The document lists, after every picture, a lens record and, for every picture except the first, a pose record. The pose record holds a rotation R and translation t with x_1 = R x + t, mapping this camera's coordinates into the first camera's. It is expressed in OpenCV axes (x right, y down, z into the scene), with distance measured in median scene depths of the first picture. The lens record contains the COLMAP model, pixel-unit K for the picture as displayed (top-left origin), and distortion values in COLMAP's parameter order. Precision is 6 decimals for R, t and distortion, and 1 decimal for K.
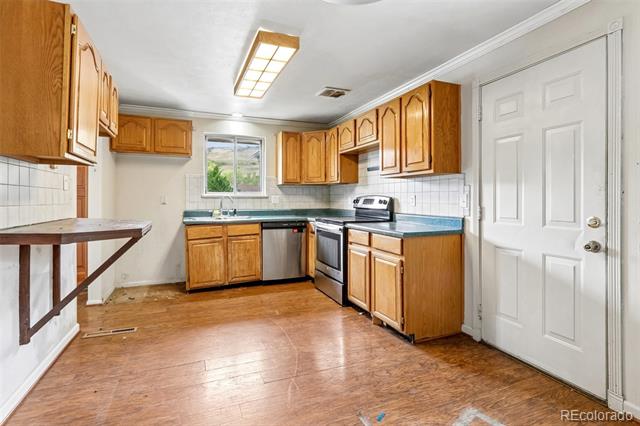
lens RADIAL K [[307.5, 0, 310.7], [0, 307.5, 199.7], [0, 0, 1]] dist [-0.005991, -0.000064]
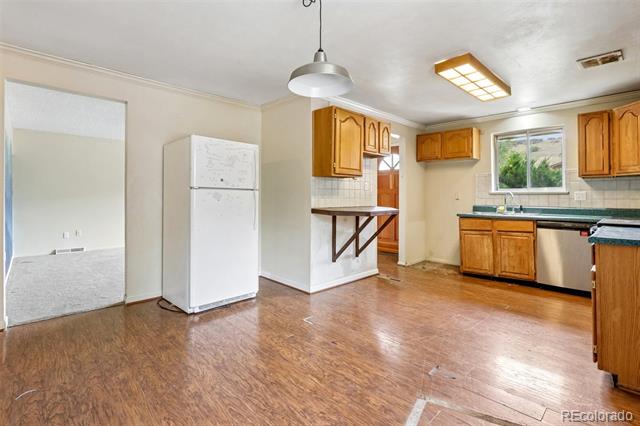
lens RADIAL K [[307.5, 0, 313.9], [0, 307.5, 188.1], [0, 0, 1]] dist [-0.005991, -0.000064]
pose [[0.368340, -0.024475, -0.929369, 0.464532], [-0.004123, 0.999601, -0.027958, 0.005419], [0.929682, 0.014130, 0.368092, 0.027217]]
